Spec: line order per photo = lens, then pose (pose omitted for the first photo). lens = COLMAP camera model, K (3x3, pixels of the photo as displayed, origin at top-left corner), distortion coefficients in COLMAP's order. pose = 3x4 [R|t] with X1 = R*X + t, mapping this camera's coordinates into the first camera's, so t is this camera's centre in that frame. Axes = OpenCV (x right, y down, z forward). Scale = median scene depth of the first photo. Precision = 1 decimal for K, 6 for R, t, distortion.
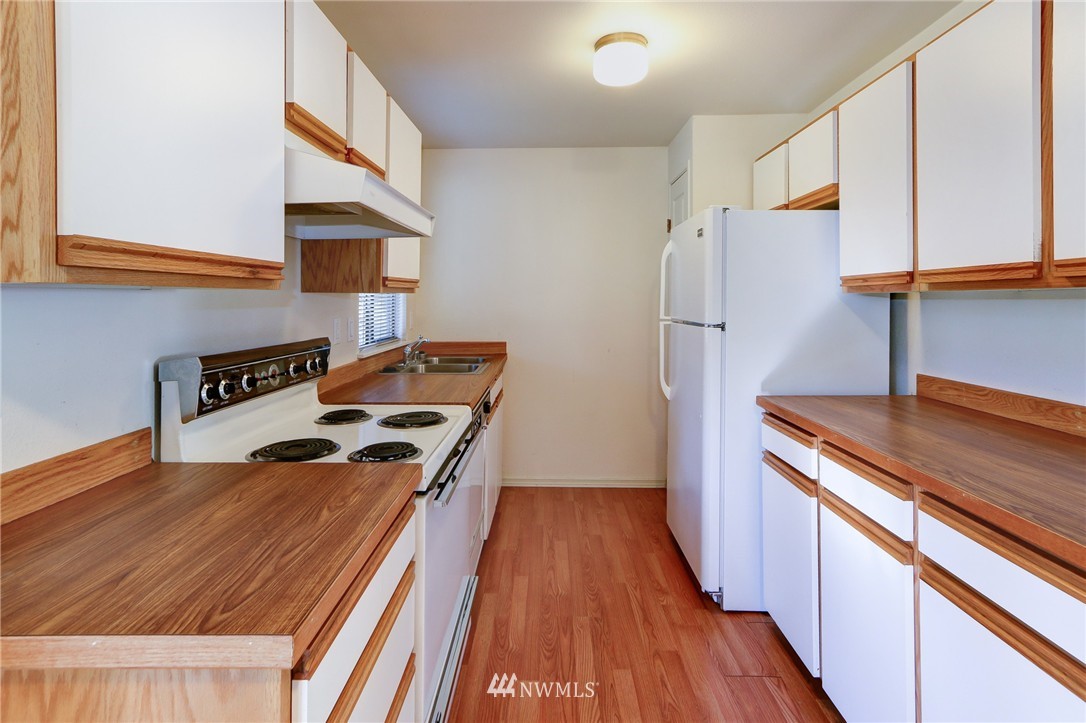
lens RADIAL K [[529.9, 0, 533.4], [0, 529.9, 294.4], [0, 0, 1]] dist [-0.012888, 0.003942]
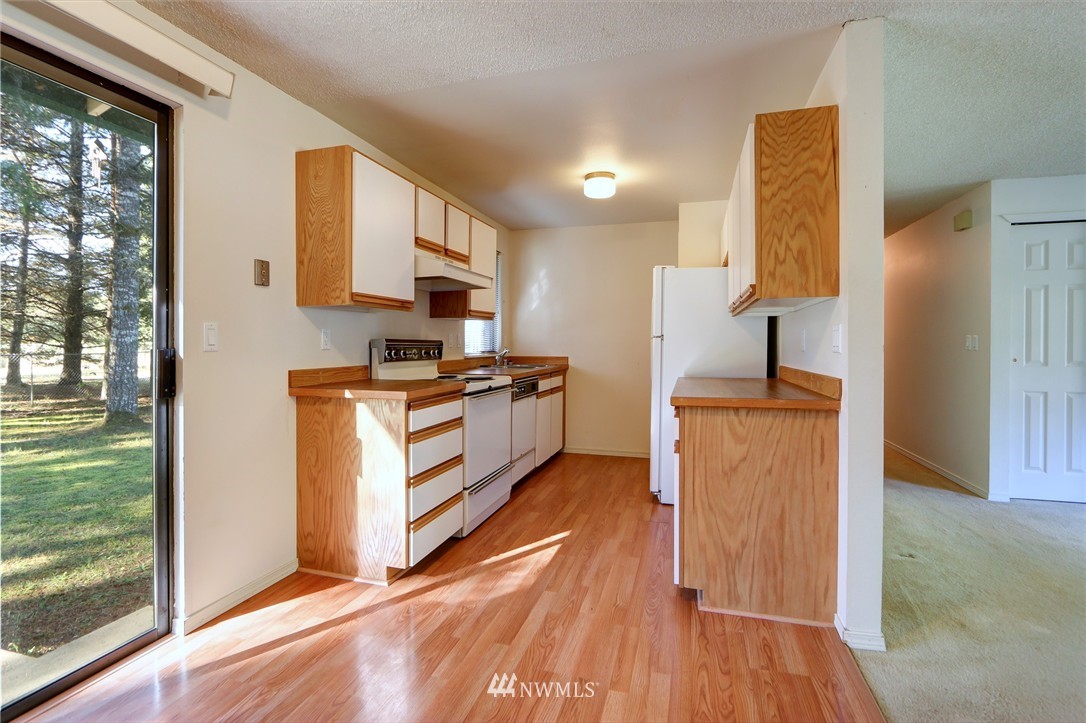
lens RADIAL K [[529.9, 0, 540.9], [0, 529.9, 350.5], [0, 0, 1]] dist [-0.012888, 0.003942]
pose [[0.960727, 0.009970, -0.277317, 0.506843], [-0.005822, 0.999859, 0.015777, 0.082460], [0.277435, -0.013542, 0.960649, -0.790022]]
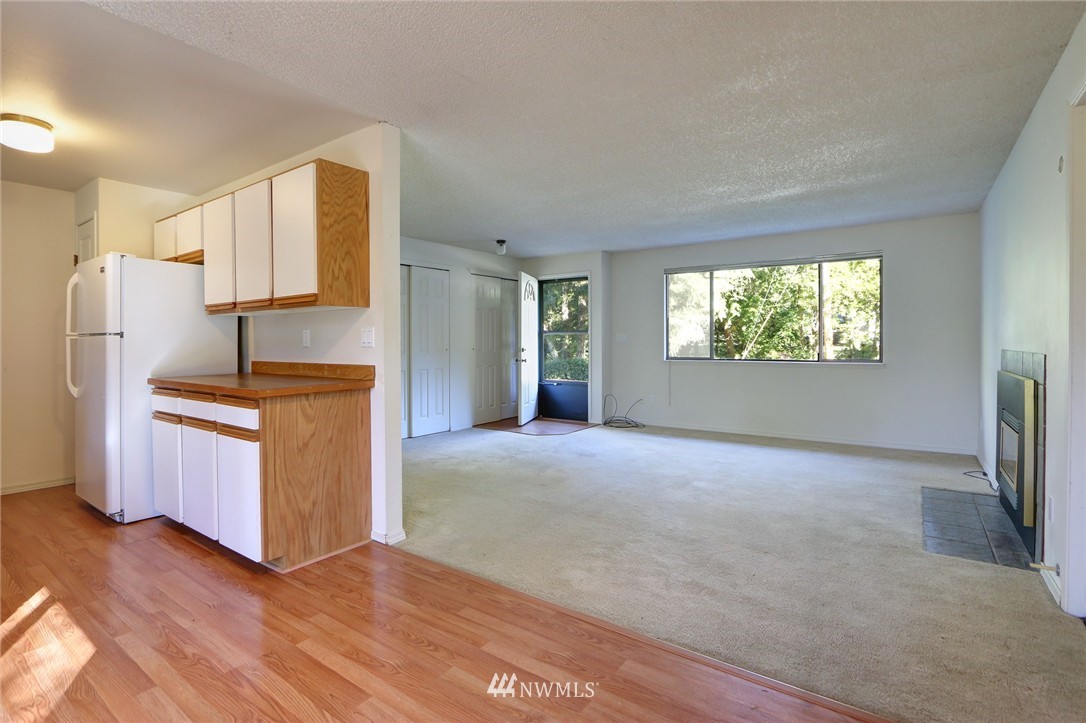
lens RADIAL K [[529.9, 0, 552.5], [0, 529.9, 350.2], [0, 0, 1]] dist [-0.012888, 0.003942]
pose [[0.556669, -0.009825, 0.830676, -0.210041], [-0.001776, 0.999914, 0.013016, 0.088416], [-0.830732, -0.008721, 0.556604, -0.883762]]
